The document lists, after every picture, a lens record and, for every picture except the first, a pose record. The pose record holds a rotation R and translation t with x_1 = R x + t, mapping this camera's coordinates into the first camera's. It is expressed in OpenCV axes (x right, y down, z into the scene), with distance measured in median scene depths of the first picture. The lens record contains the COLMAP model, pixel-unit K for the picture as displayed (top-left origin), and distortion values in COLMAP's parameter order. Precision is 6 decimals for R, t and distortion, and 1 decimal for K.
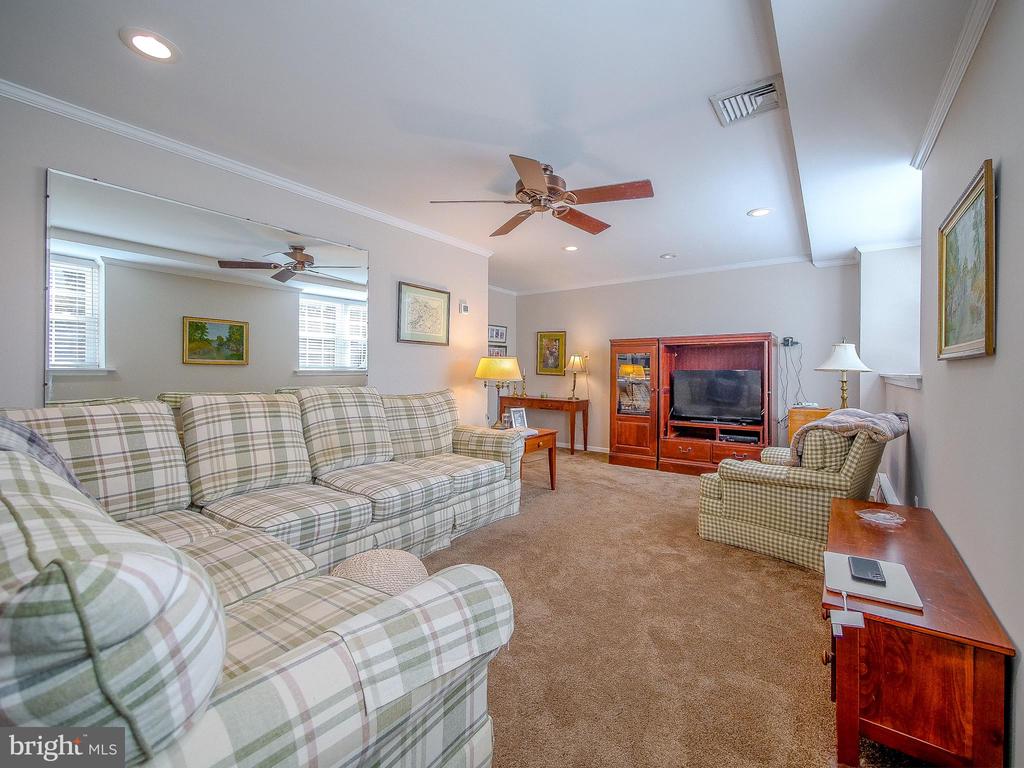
lens RADIAL K [[435.9, 0, 523.0], [0, 435.9, 370.0], [0, 0, 1]] dist [-0.003529, 0.000230]
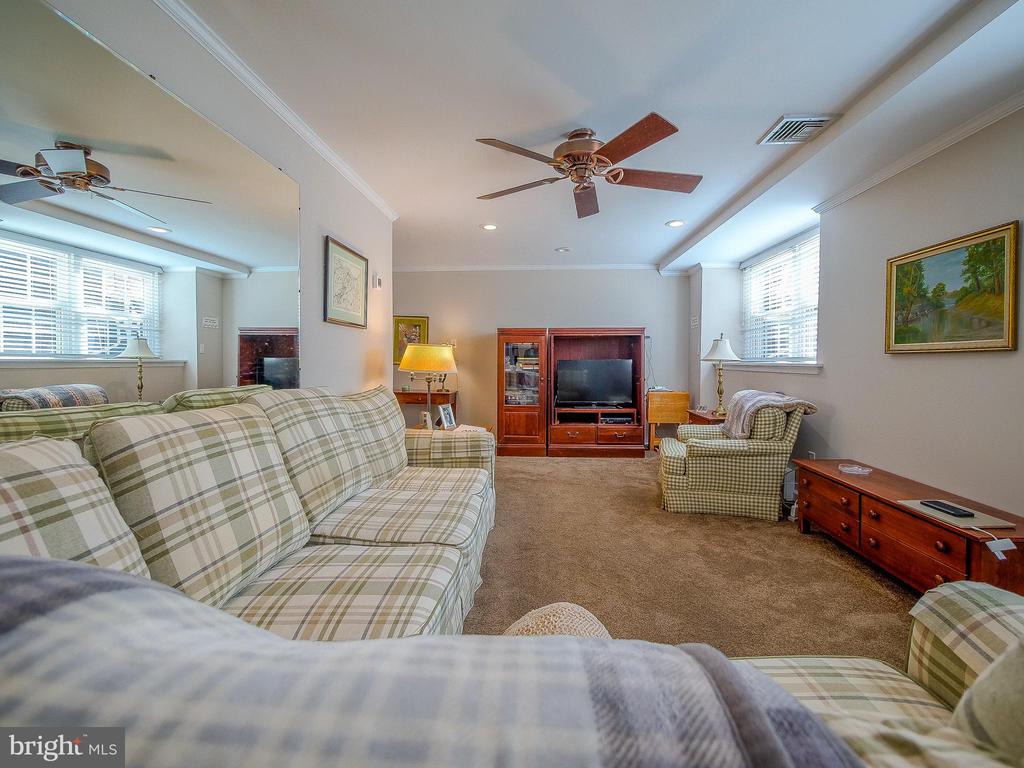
lens RADIAL K [[435.9, 0, 523.0], [0, 435.9, 370.0], [0, 0, 1]] dist [-0.003529, 0.000230]
pose [[0.836418, -0.014272, 0.547907, -0.406037], [-0.000172, 0.999654, 0.026302, -0.003719], [-0.548093, -0.022093, 0.836126, 0.228218]]
